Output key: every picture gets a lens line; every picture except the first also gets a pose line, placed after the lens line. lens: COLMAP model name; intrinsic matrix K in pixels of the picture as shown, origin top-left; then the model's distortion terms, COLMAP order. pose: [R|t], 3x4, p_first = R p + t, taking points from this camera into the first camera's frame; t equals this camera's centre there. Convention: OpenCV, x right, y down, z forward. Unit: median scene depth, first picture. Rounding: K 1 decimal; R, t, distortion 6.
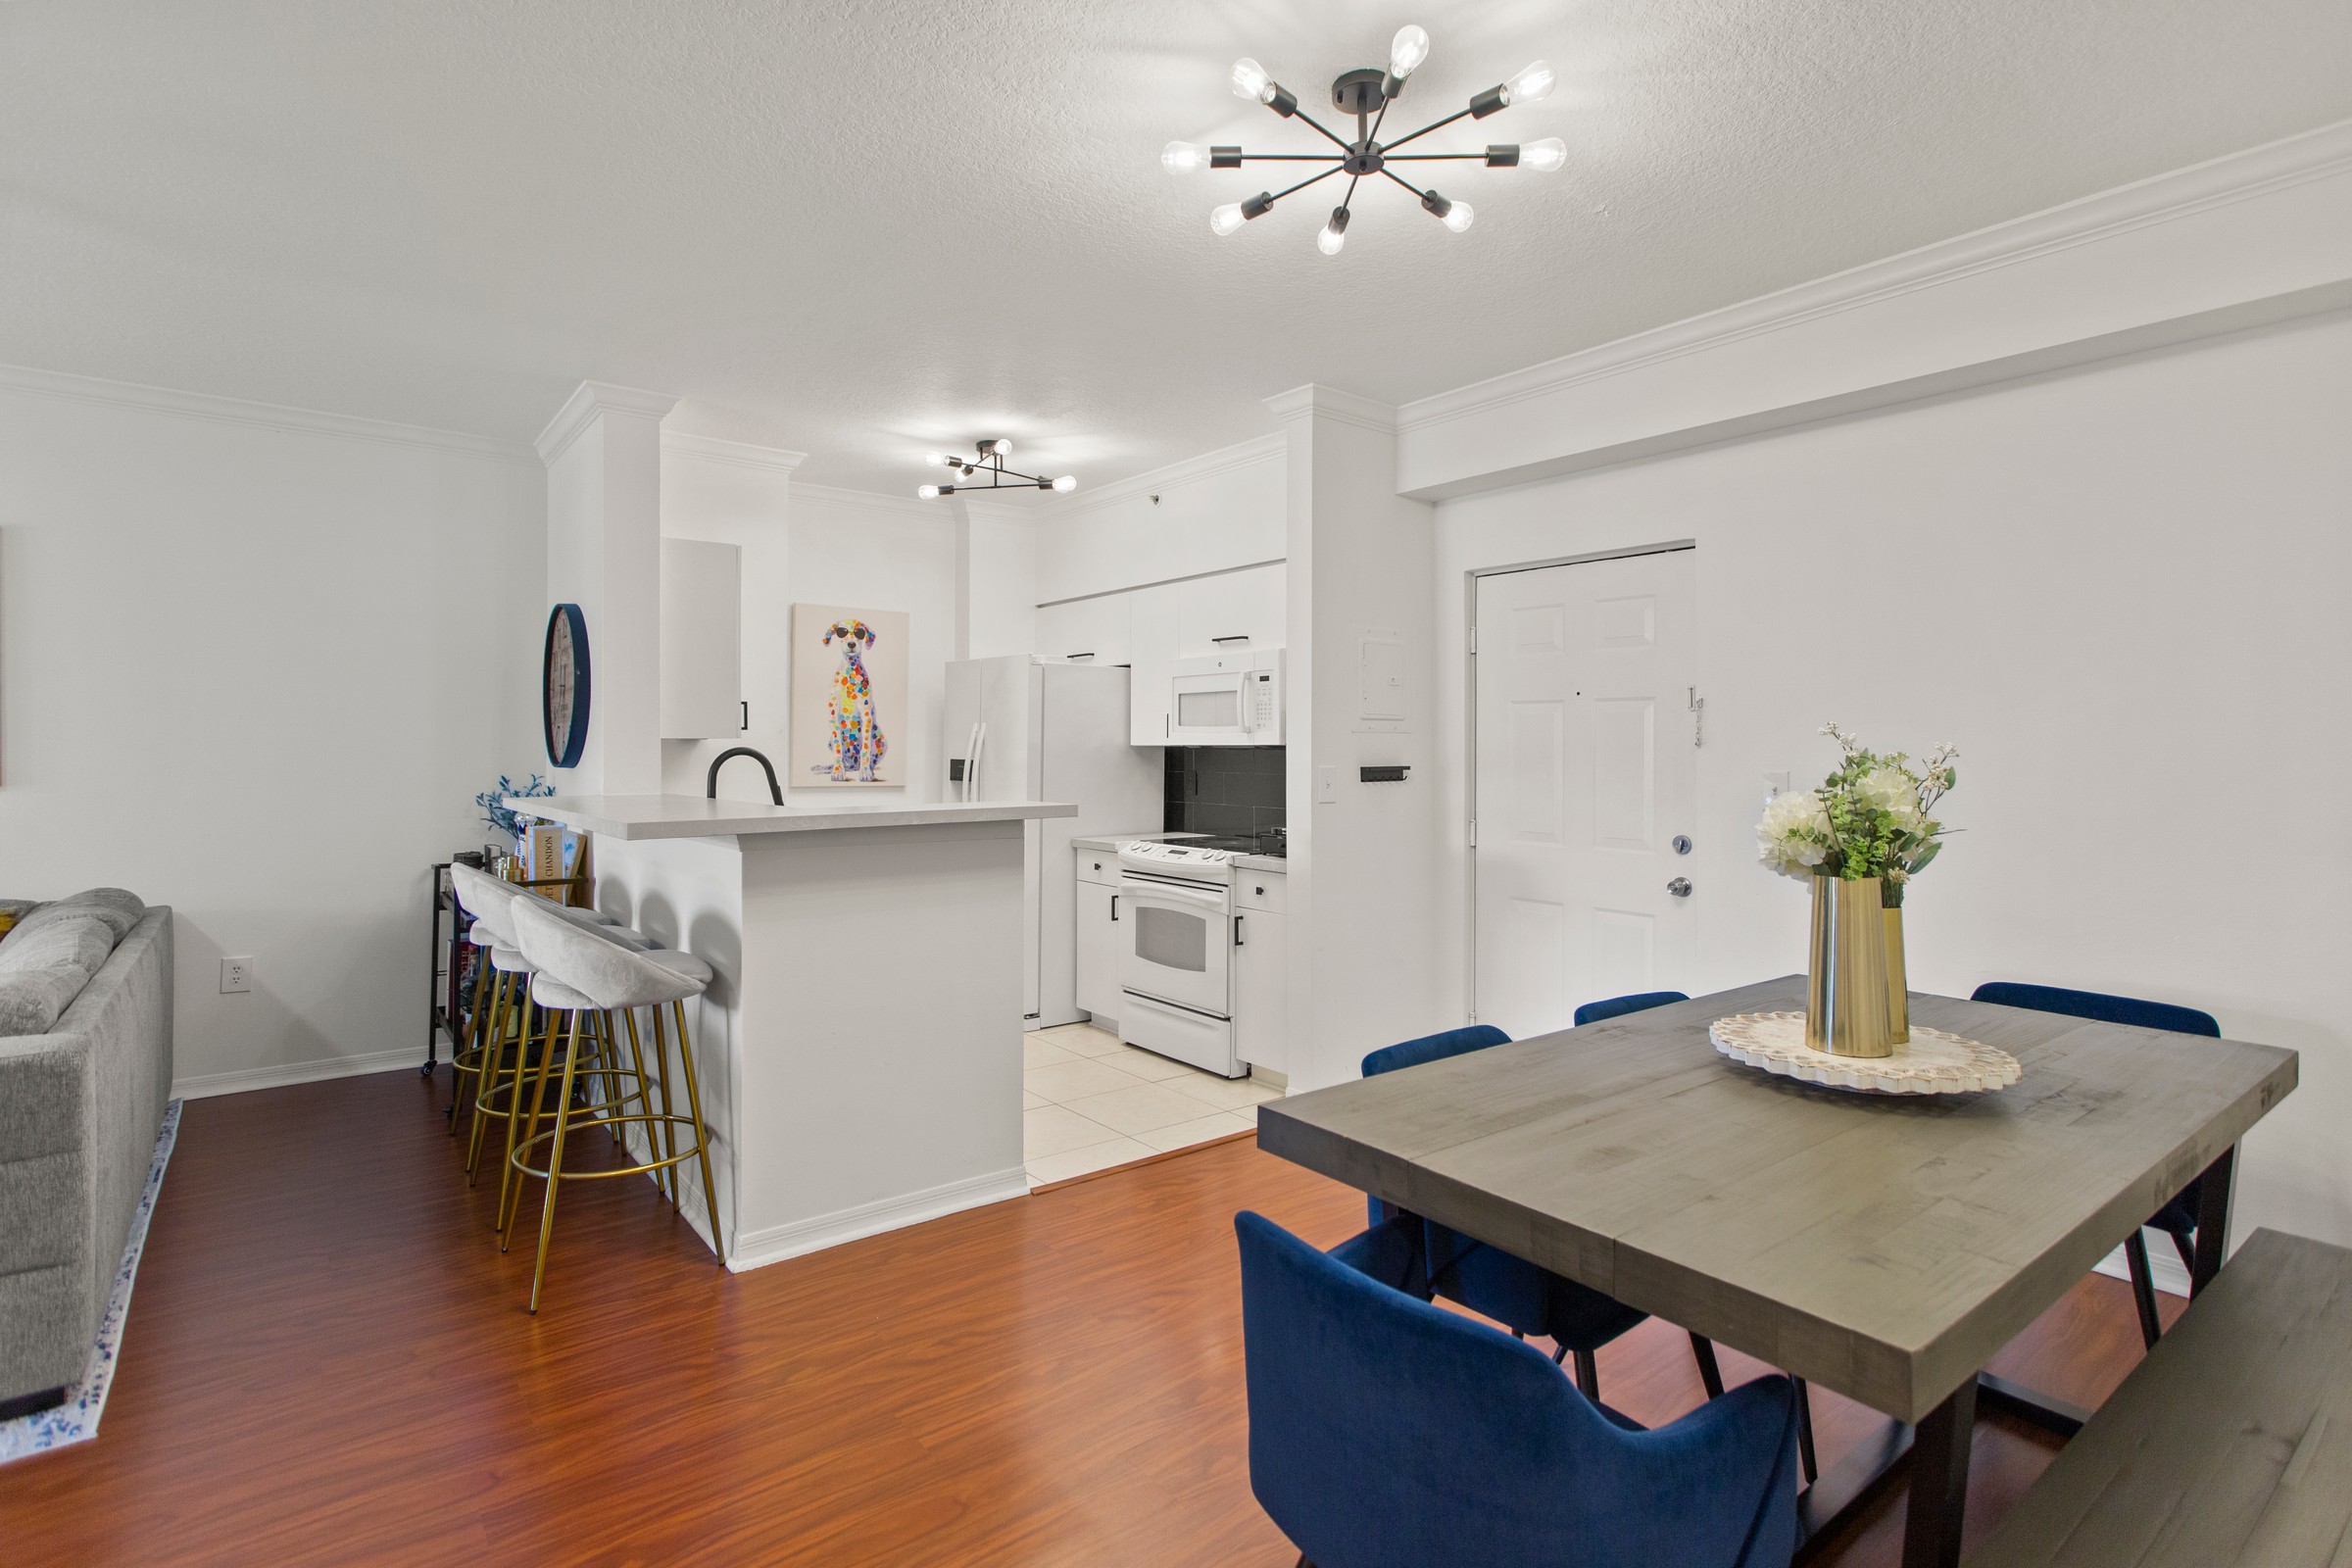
lens RADIAL K [[1123.5, 0, 1184.9], [0, 1123.5, 763.9], [0, 0, 1]] dist [0.003565, 0.000814]
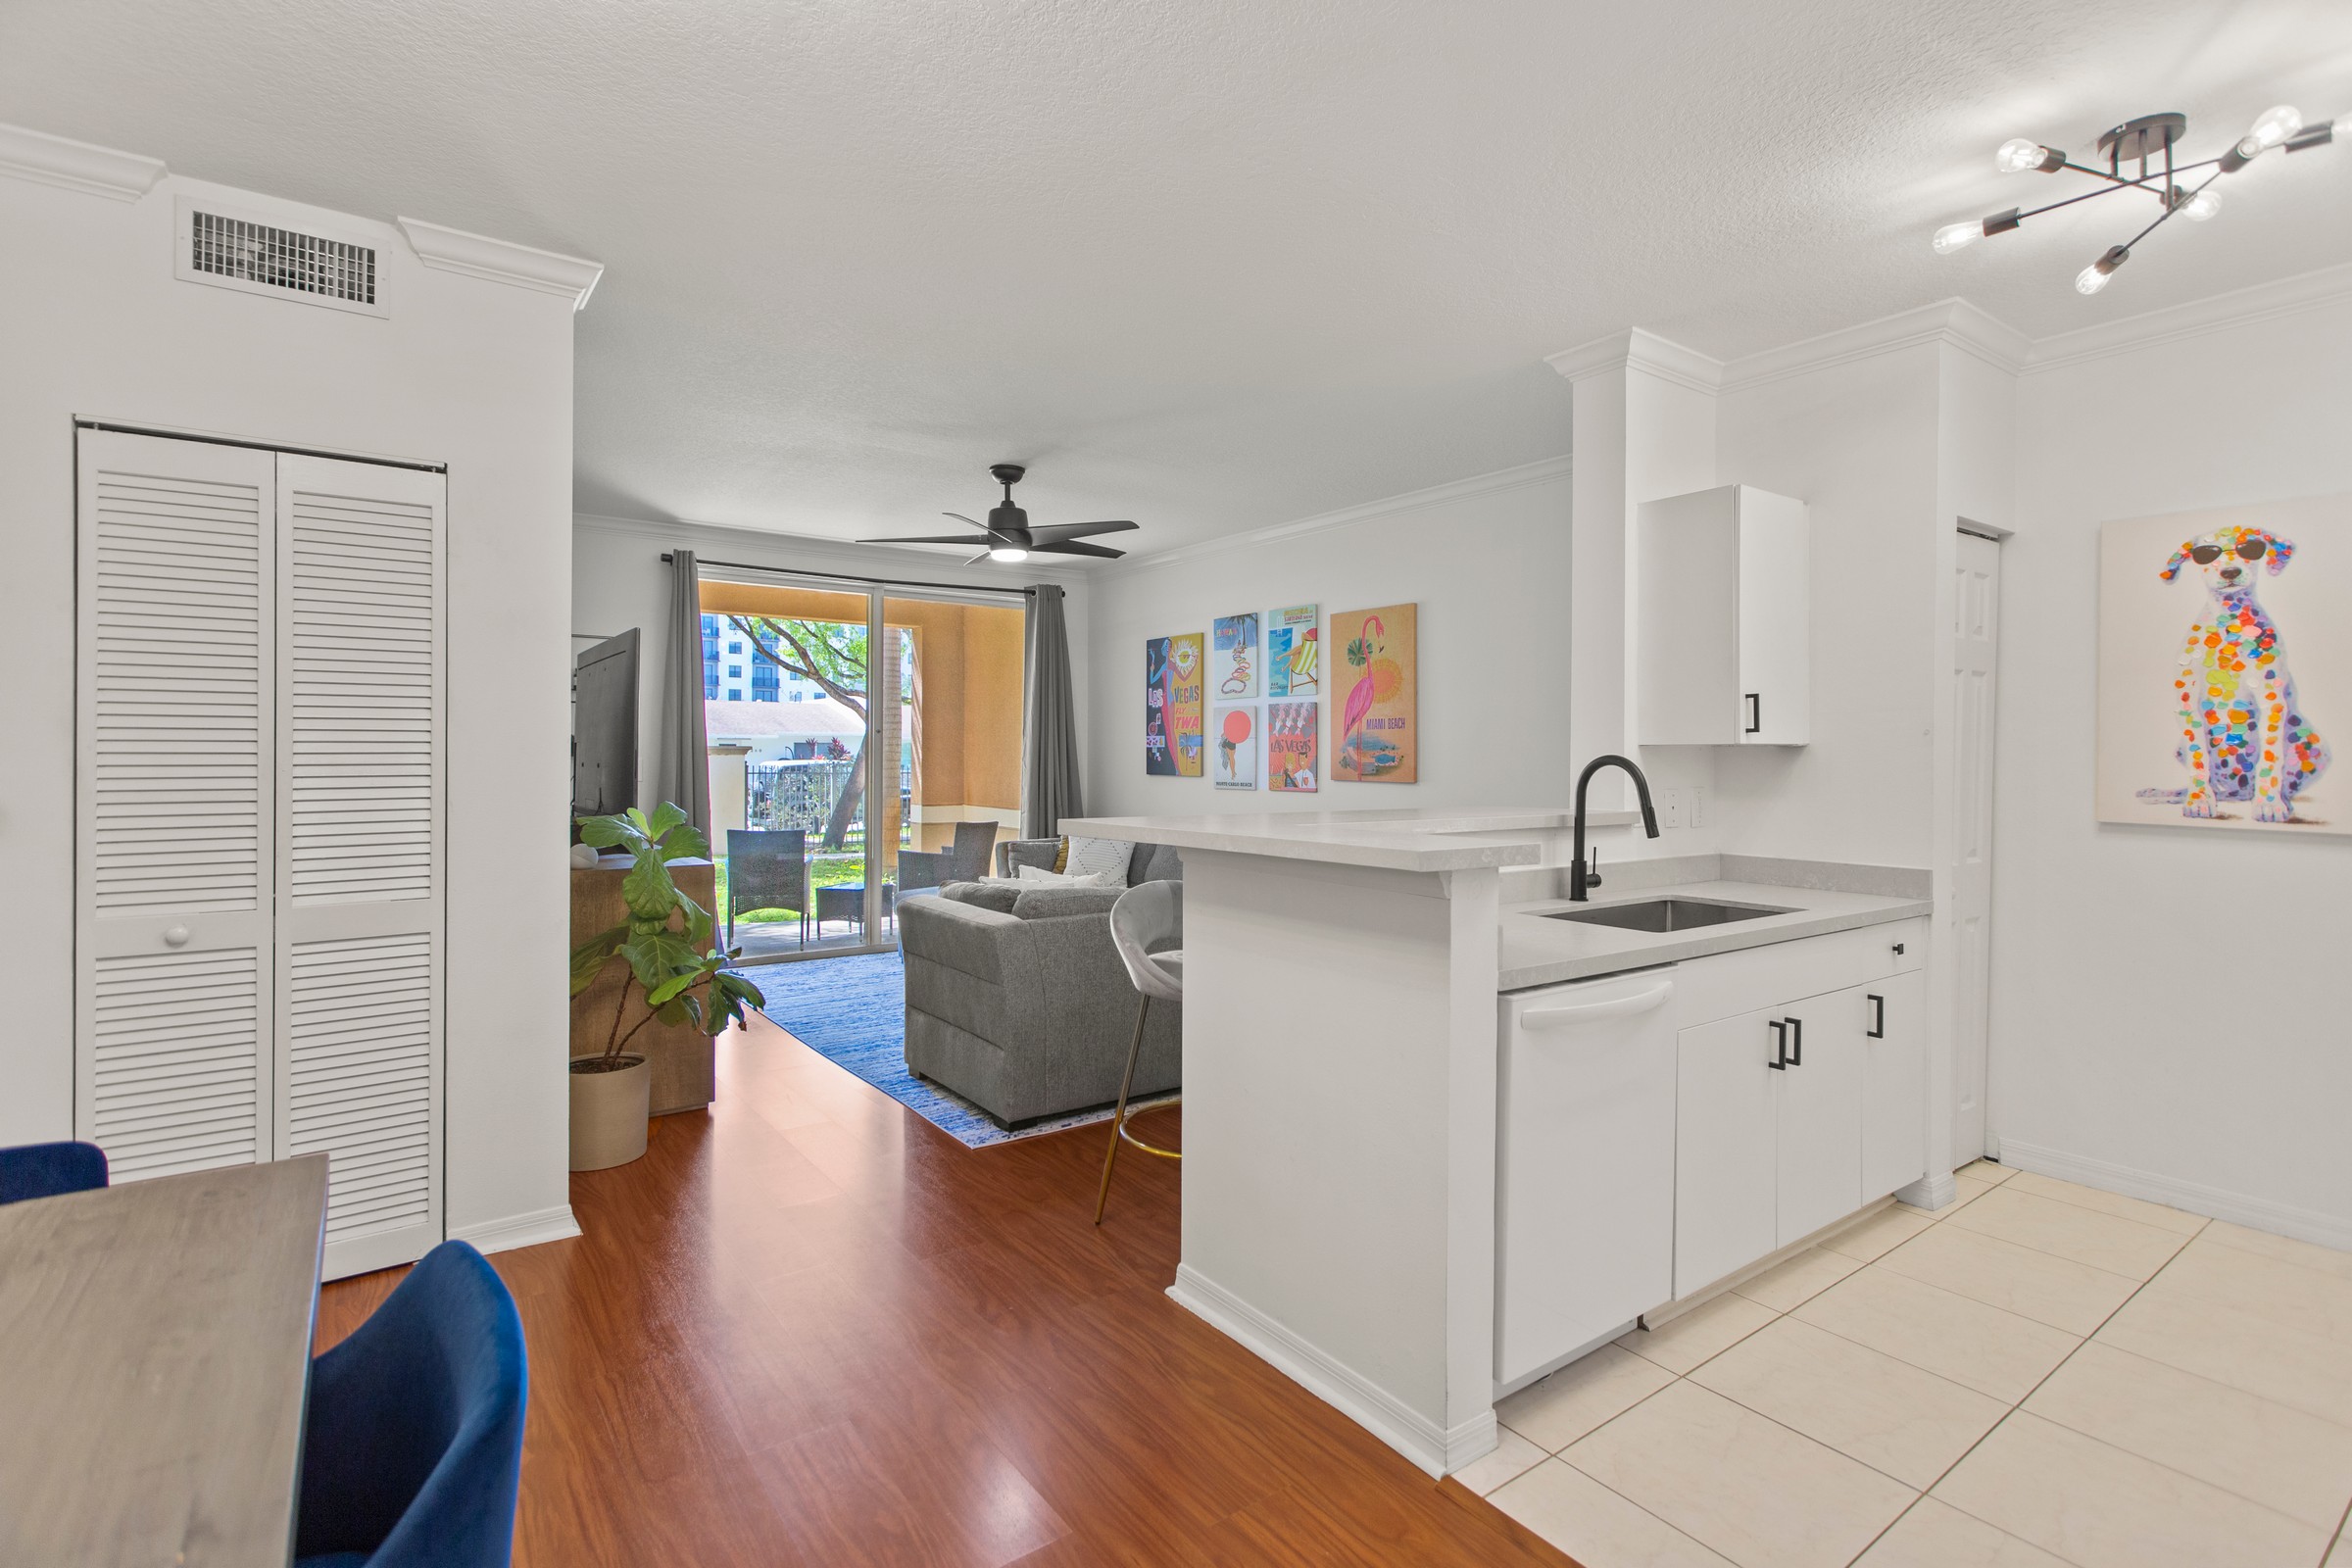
lens RADIAL K [[1123.5, 0, 1189.4], [0, 1123.5, 773.8], [0, 0, 1]] dist [0.003565, 0.000814]
pose [[-0.032727, 0.014348, -0.999361, 0.274260], [-0.018606, 0.999715, 0.014962, -0.005843], [0.999291, 0.019084, -0.032450, 0.505309]]
